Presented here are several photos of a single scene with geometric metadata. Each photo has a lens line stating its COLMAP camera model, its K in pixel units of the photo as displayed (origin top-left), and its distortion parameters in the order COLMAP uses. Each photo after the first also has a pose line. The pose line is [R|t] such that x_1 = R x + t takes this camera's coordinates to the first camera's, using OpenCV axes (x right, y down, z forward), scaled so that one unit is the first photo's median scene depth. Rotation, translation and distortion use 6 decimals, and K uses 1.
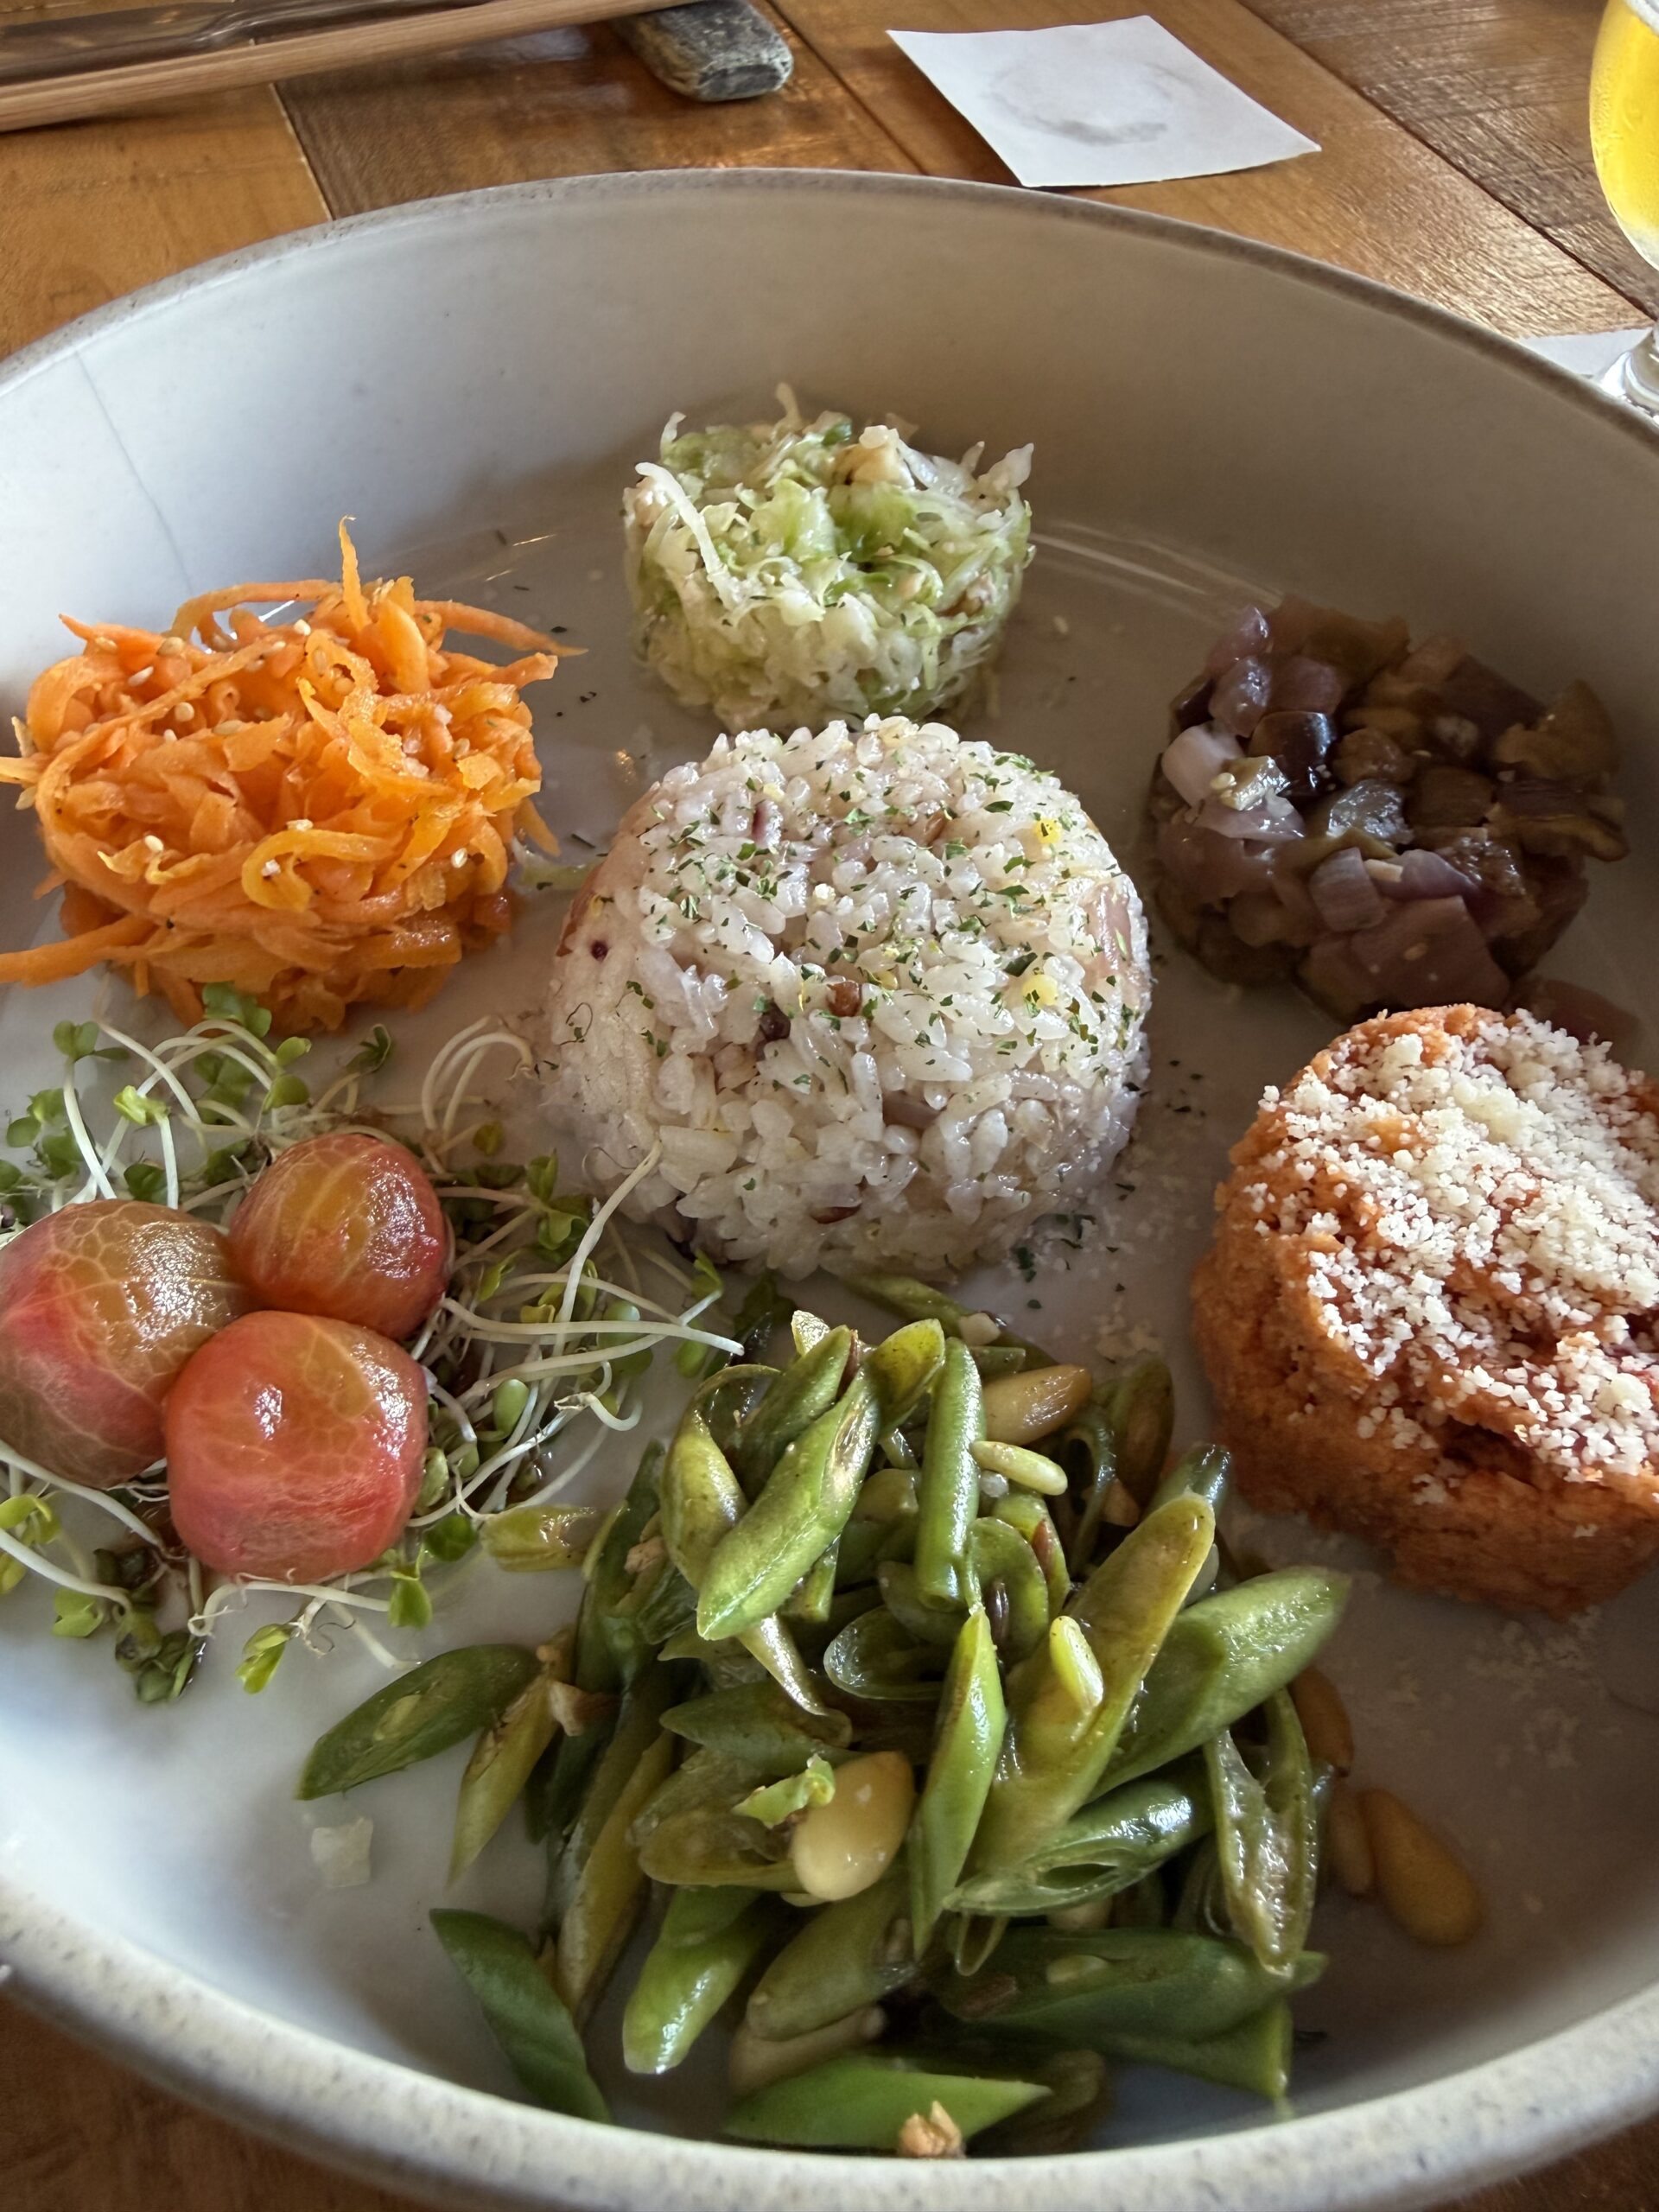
lens RADIAL K [[1373.9, 0, 887.3], [0, 1373.9, 1104.8], [0, 0, 1]] dist [0.006958, 0.000609]
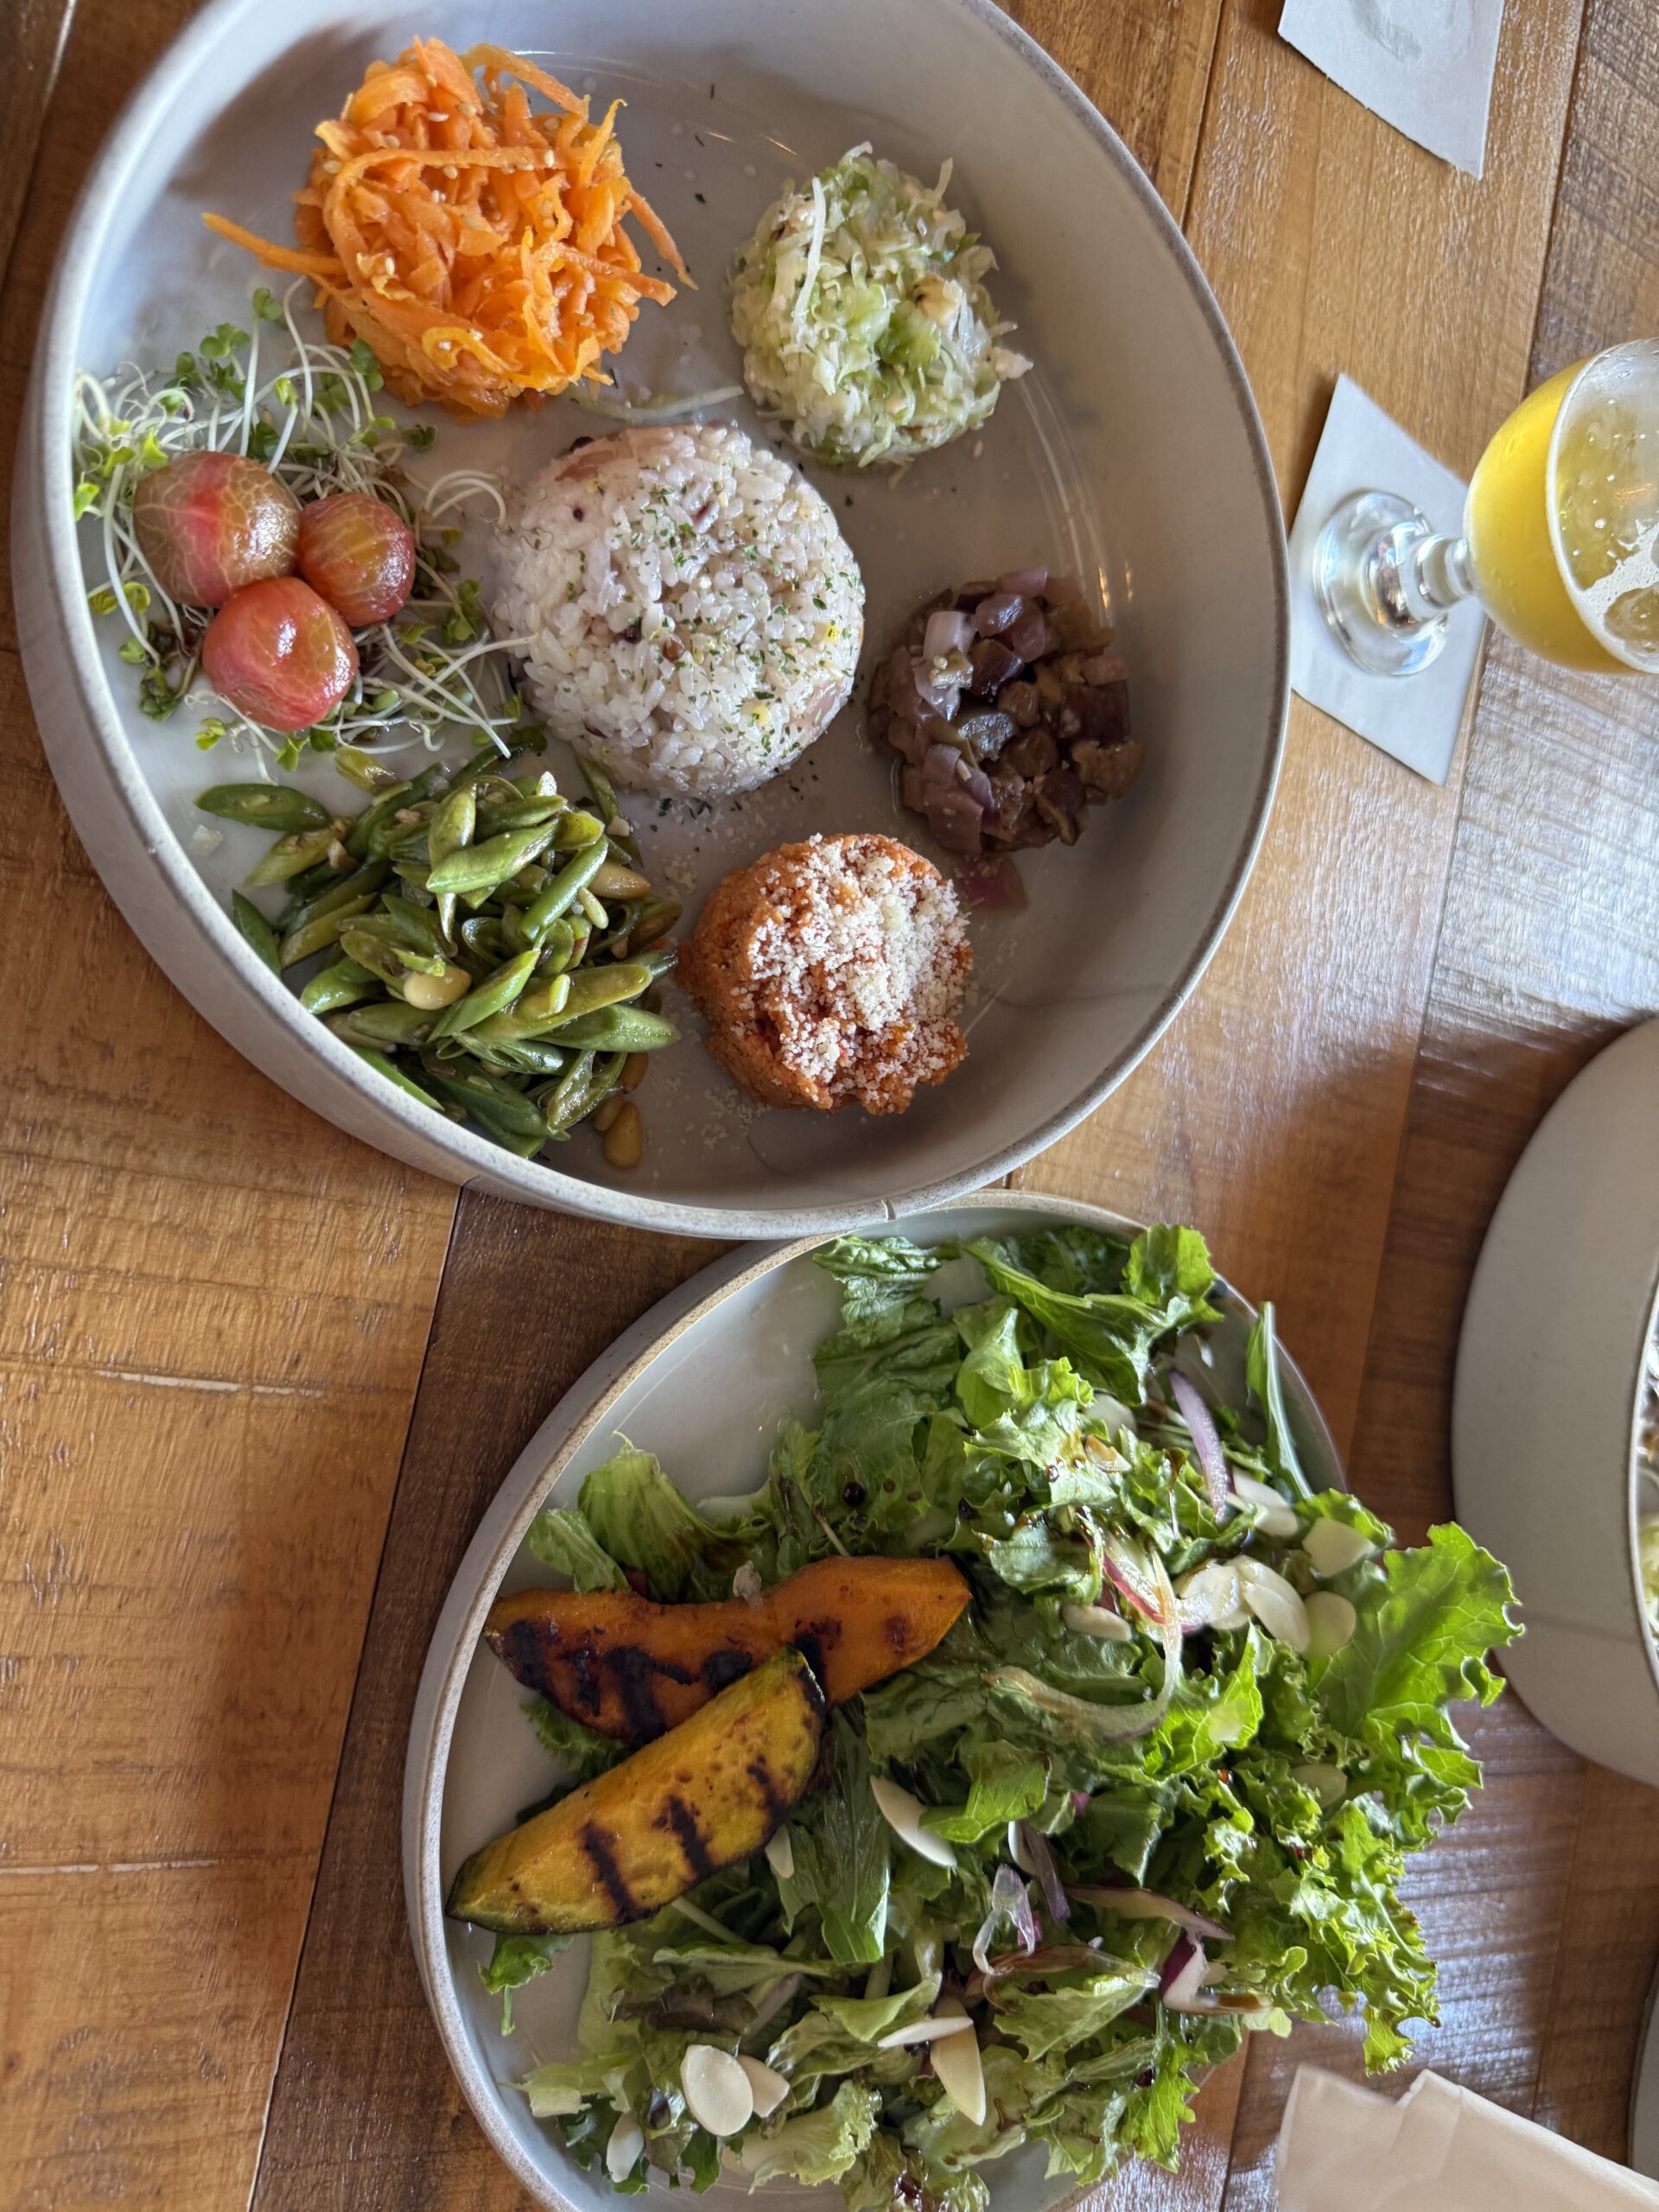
lens RADIAL K [[1546.6, 0, 829.5], [0, 1546.6, 1106.0], [0, 0, 1]] dist [0.152185, -0.328885]
pose [[0.744718, 0.557367, 0.367066, -0.307822], [-0.665980, 0.656256, 0.354681, -0.566203], [-0.043202, -0.508596, 0.859921, -1.098354]]
